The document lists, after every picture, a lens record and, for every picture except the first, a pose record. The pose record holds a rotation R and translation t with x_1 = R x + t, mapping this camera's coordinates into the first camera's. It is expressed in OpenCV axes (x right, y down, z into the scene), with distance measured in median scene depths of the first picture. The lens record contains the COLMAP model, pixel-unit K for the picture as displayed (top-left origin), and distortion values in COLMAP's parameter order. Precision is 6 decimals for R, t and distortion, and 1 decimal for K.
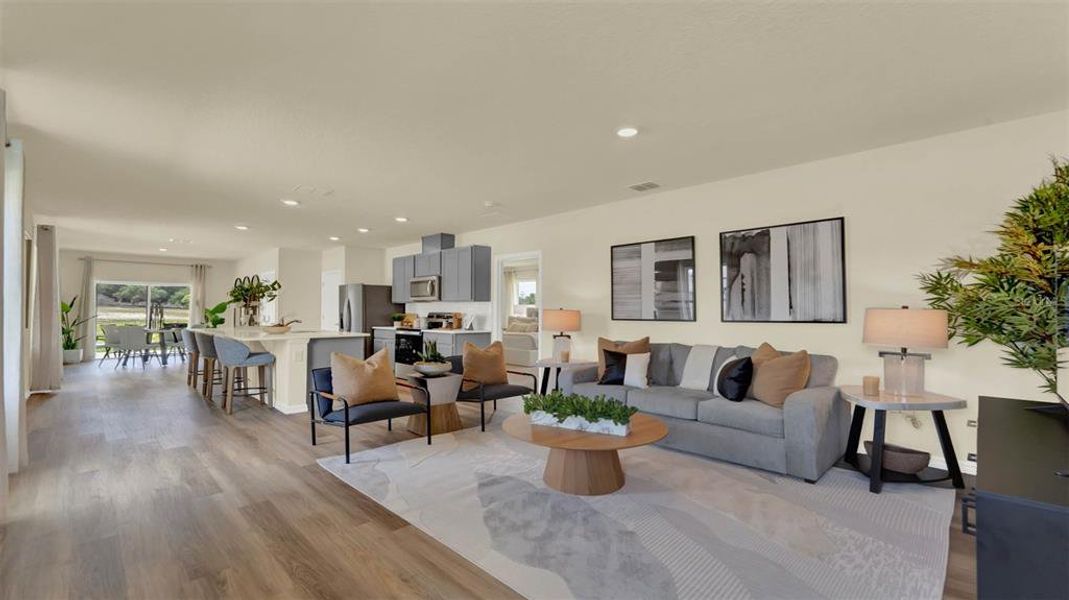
lens RADIAL K [[446.3, 0, 537.3], [0, 446.3, 305.2], [0, 0, 1]] dist [0.001152, 0.000076]
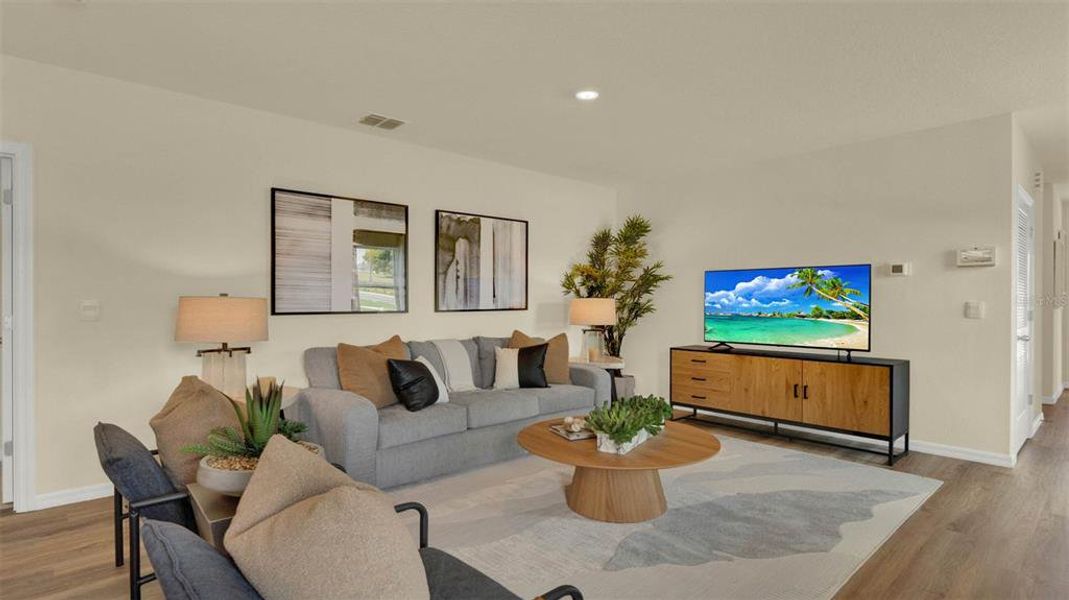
lens RADIAL K [[528.6, 0, 534.5], [0, 528.6, 300.0], [0, 0, 1]] dist [-0.001986, 0.000255]
pose [[0.058158, 0.004820, 0.998296, -0.534530], [-0.010179, 0.999939, -0.004235, 0.013927], [-0.998256, -0.009916, 0.058203, 0.666262]]
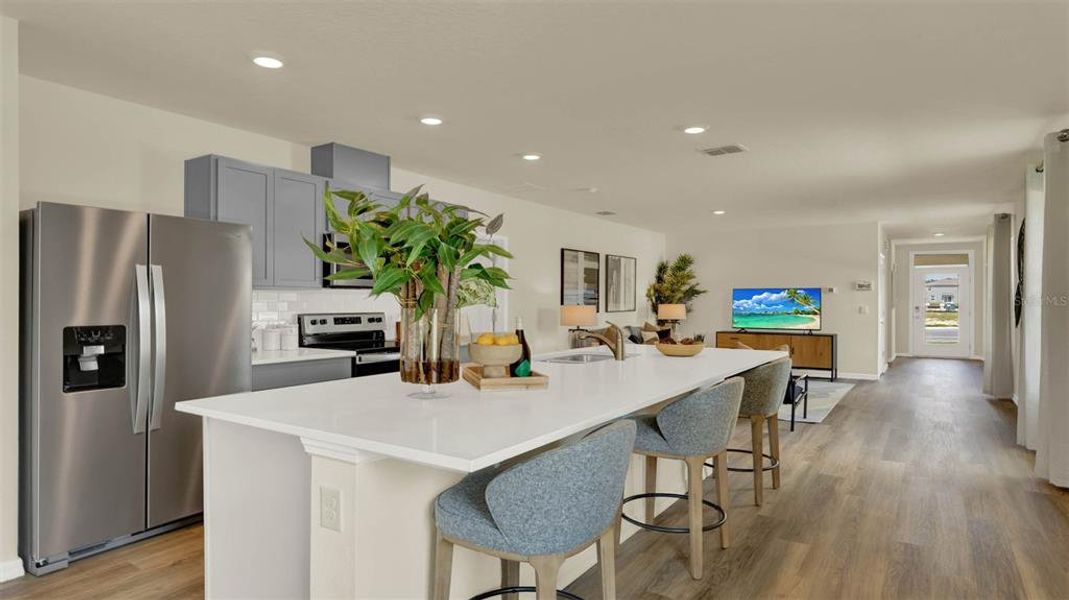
lens RADIAL K [[593.2, 0, 534.1], [0, 593.2, 295.8], [0, 0, 1]] dist [-0.000551, -0.000208]
pose [[-0.185929, 0.012542, 0.982483, -1.383618], [-0.008826, 0.999857, -0.014434, 0.010523], [-0.982524, -0.011355, -0.185792, 1.452711]]
